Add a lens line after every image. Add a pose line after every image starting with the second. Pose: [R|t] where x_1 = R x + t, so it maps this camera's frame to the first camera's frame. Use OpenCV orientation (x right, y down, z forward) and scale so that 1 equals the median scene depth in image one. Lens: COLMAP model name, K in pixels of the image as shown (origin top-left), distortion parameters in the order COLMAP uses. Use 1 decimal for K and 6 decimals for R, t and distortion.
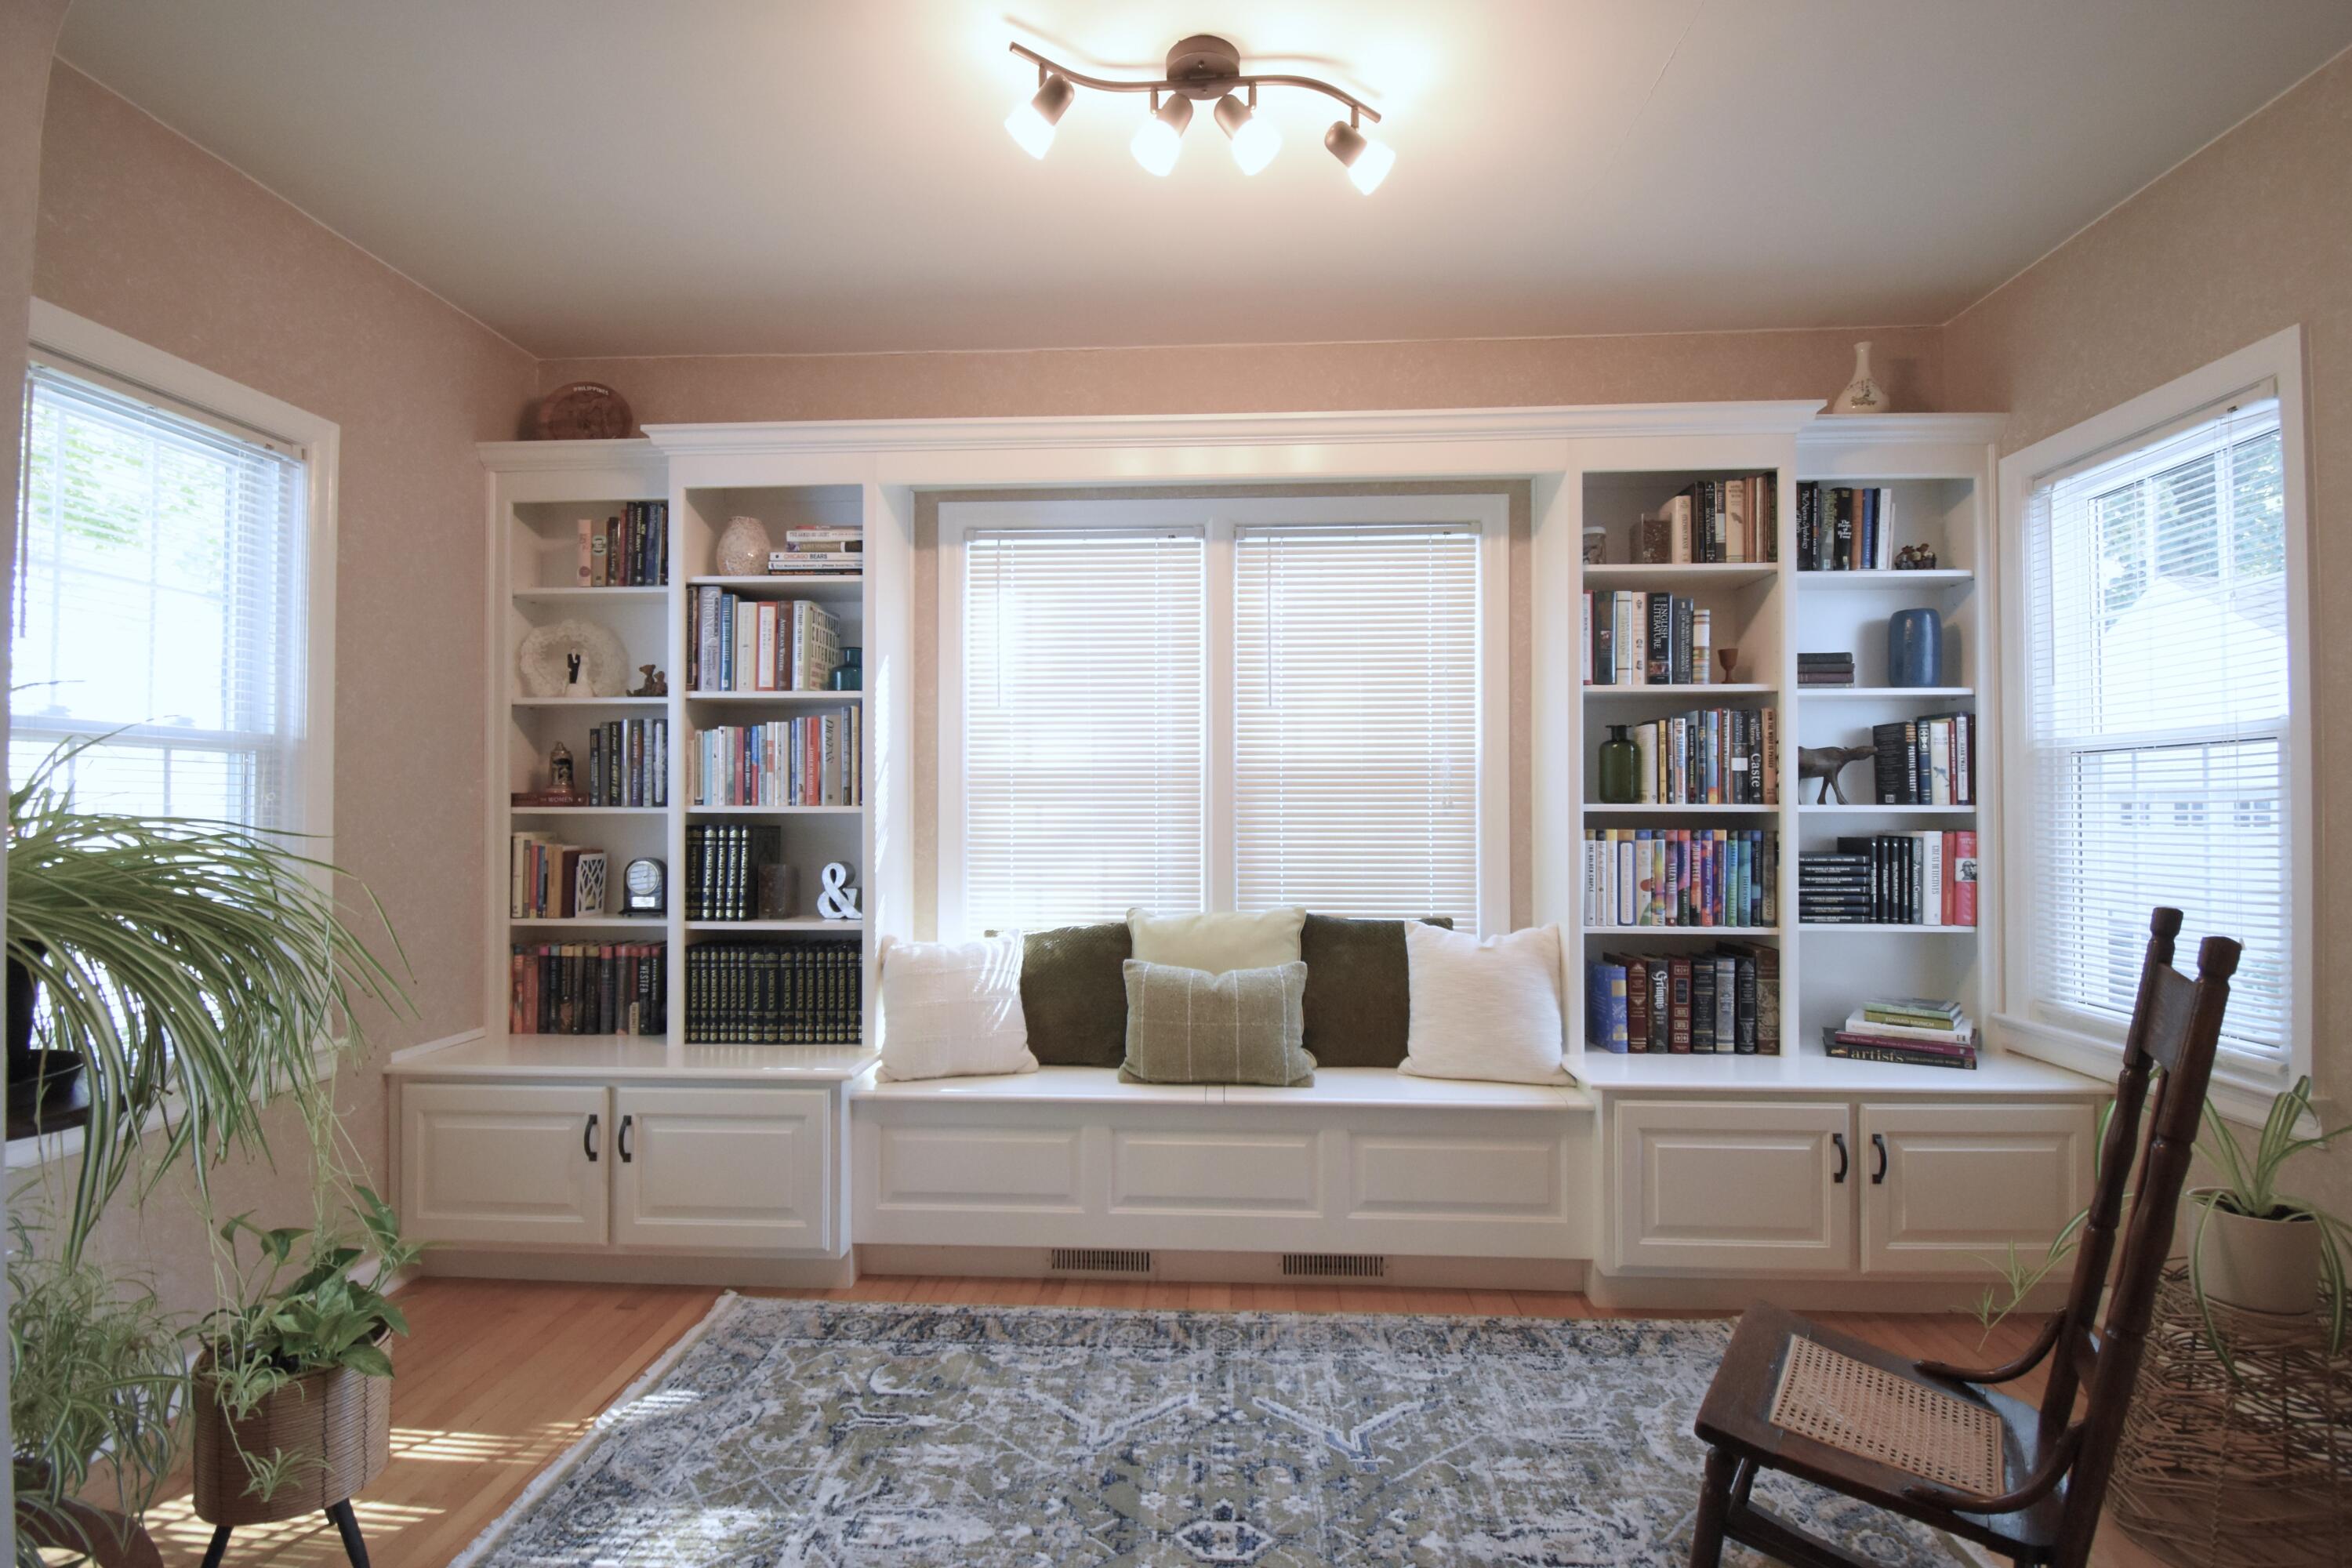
lens RADIAL K [[1037.6, 0, 1179.0], [0, 1037.6, 804.0], [0, 0, 1]] dist [0.014238, -0.021433]
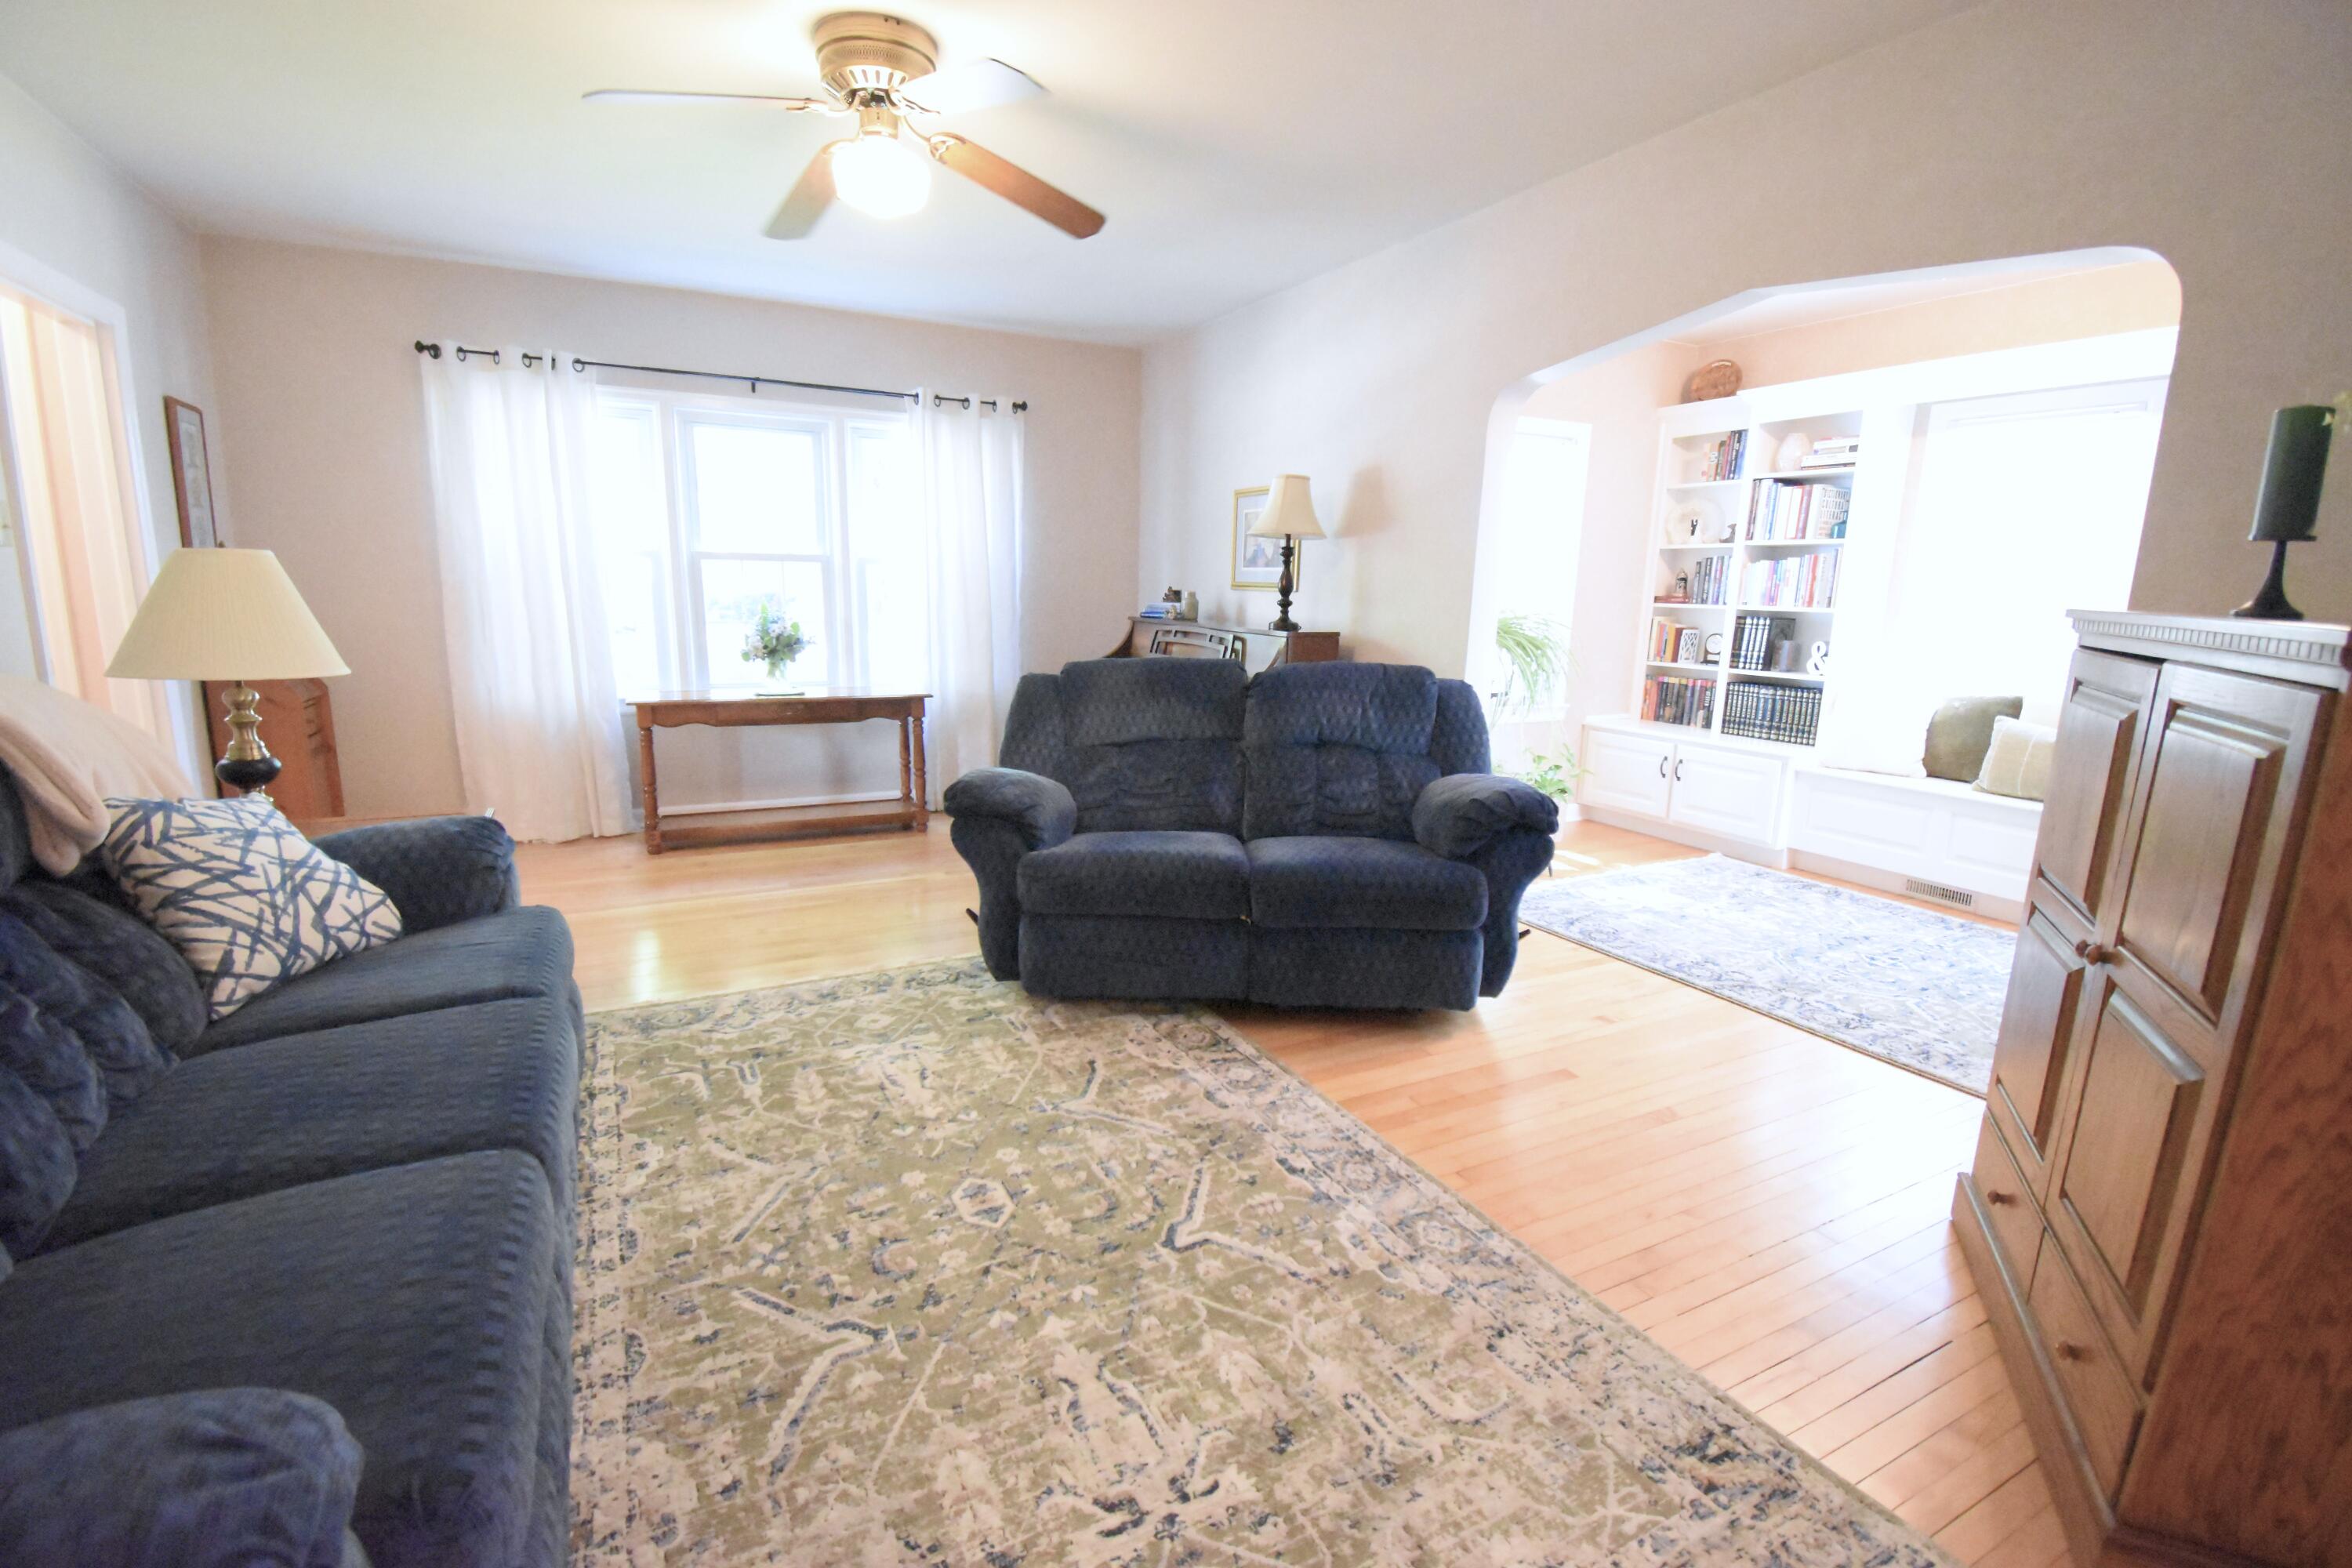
lens RADIAL K [[1037.6, 0, 1173.8], [0, 1037.6, 799.3], [0, 0, 1]] dist [0.014238, -0.021433]
pose [[0.505263, 0.185623, -0.842766, 0.644595], [-0.015133, 0.978348, 0.206413, -0.027591], [0.862833, -0.091539, 0.497132, -0.817311]]
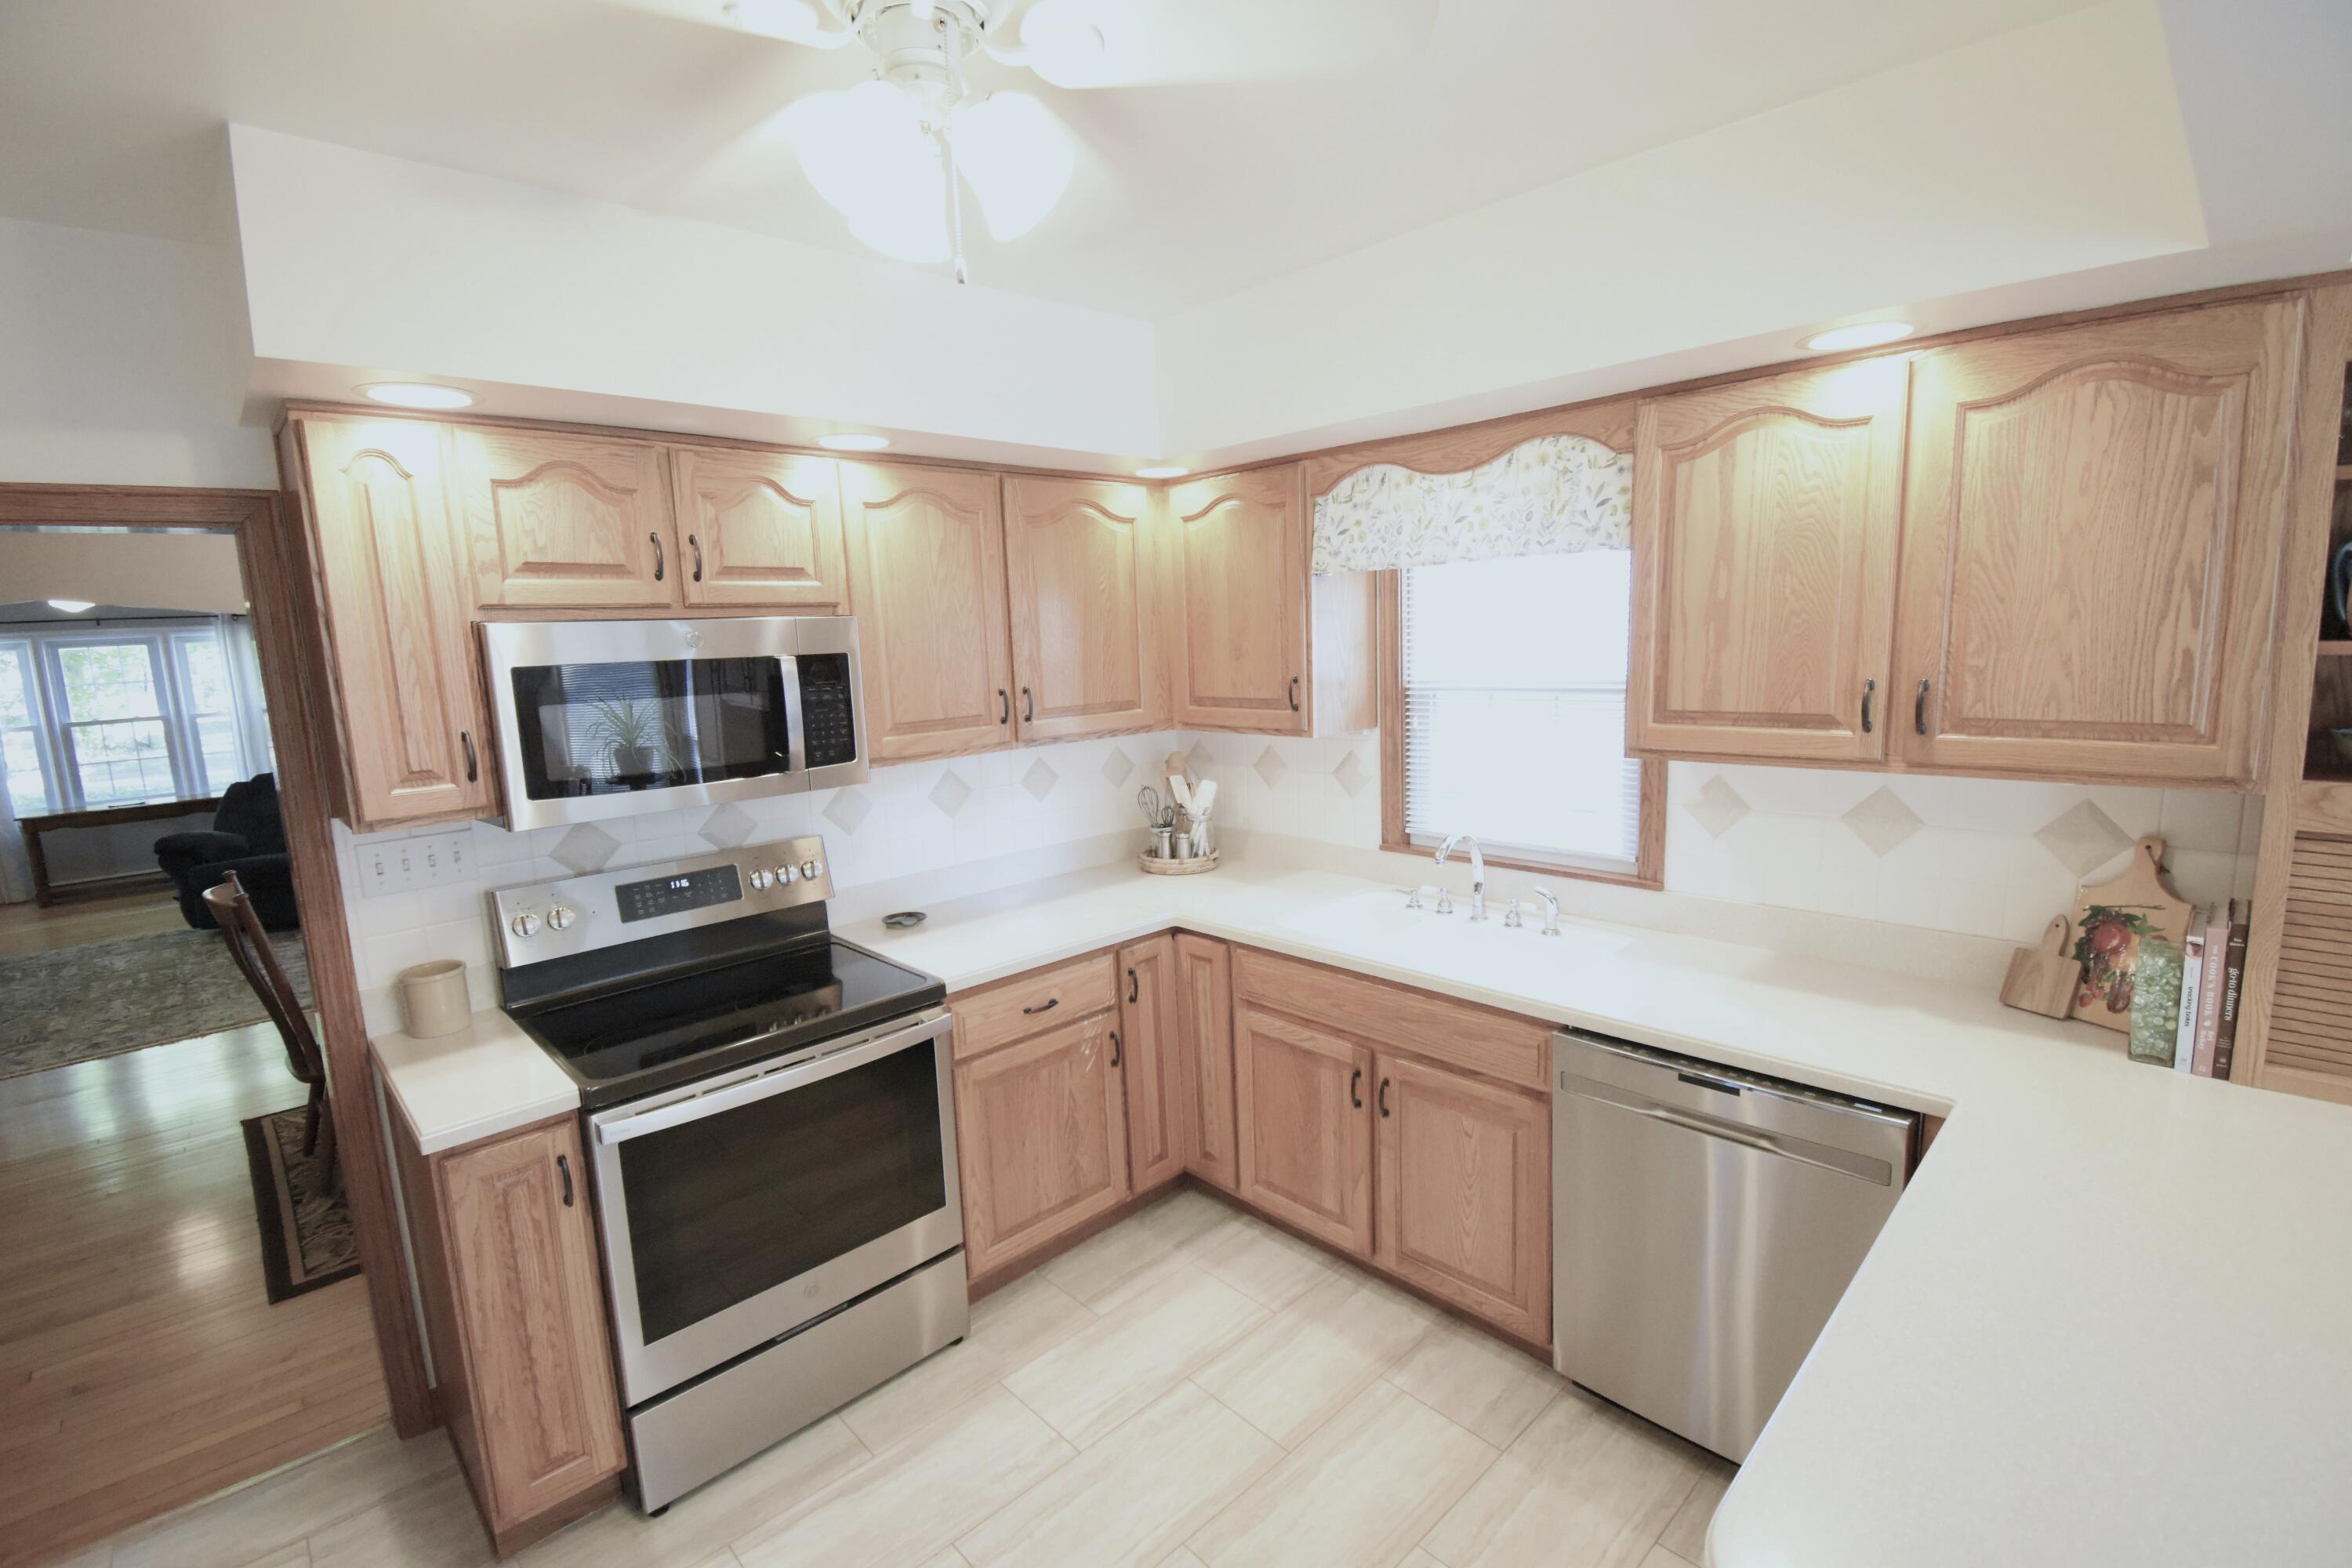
lens RADIAL K [[1037.6, 0, 1169.5], [0, 1037.6, 794.9], [0, 0, 1]] dist [0.014238, -0.021433]
pose [[0.730102, 0.082112, -0.678387, 2.957608], [0.041218, 0.985655, 0.163665, -0.214196], [0.682094, -0.147454, 0.716244, -0.567842]]
